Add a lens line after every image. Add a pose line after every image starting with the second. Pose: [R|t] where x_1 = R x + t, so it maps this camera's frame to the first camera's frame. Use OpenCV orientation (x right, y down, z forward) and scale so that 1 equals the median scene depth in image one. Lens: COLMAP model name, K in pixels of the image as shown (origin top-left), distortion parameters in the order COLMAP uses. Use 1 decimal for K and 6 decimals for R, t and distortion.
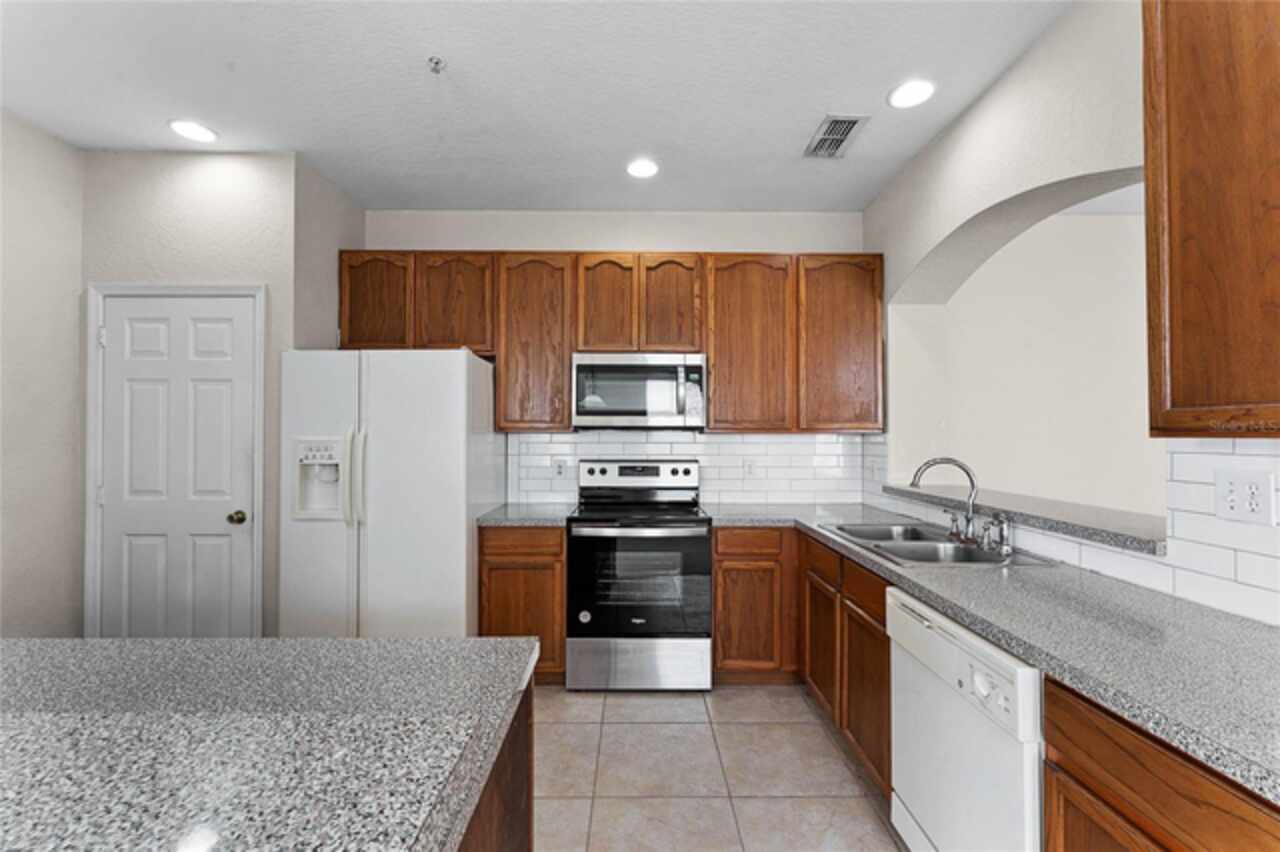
lens RADIAL K [[531.8, 0, 637.1], [0, 531.8, 427.4], [0, 0, 1]] dist [0.000705, -0.000099]
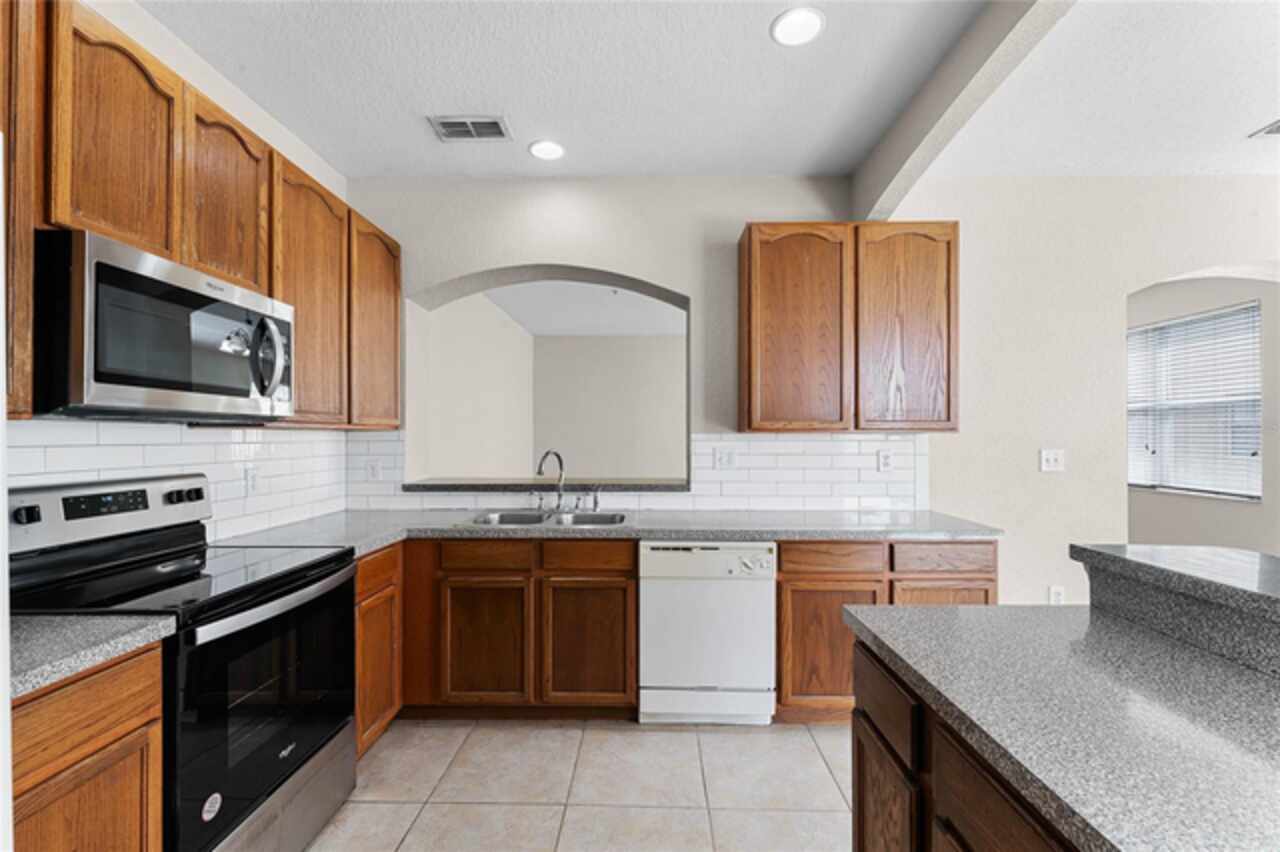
lens RADIAL K [[554.9, 0, 640.7], [0, 554.9, 430.7], [0, 0, 1]] dist [-0.000389, -0.000070]
pose [[0.020465, 0.007106, 0.999765, -0.532071], [-0.013117, 0.999891, -0.006839, 0.013238], [-0.999705, -0.012974, 0.020556, 0.543500]]
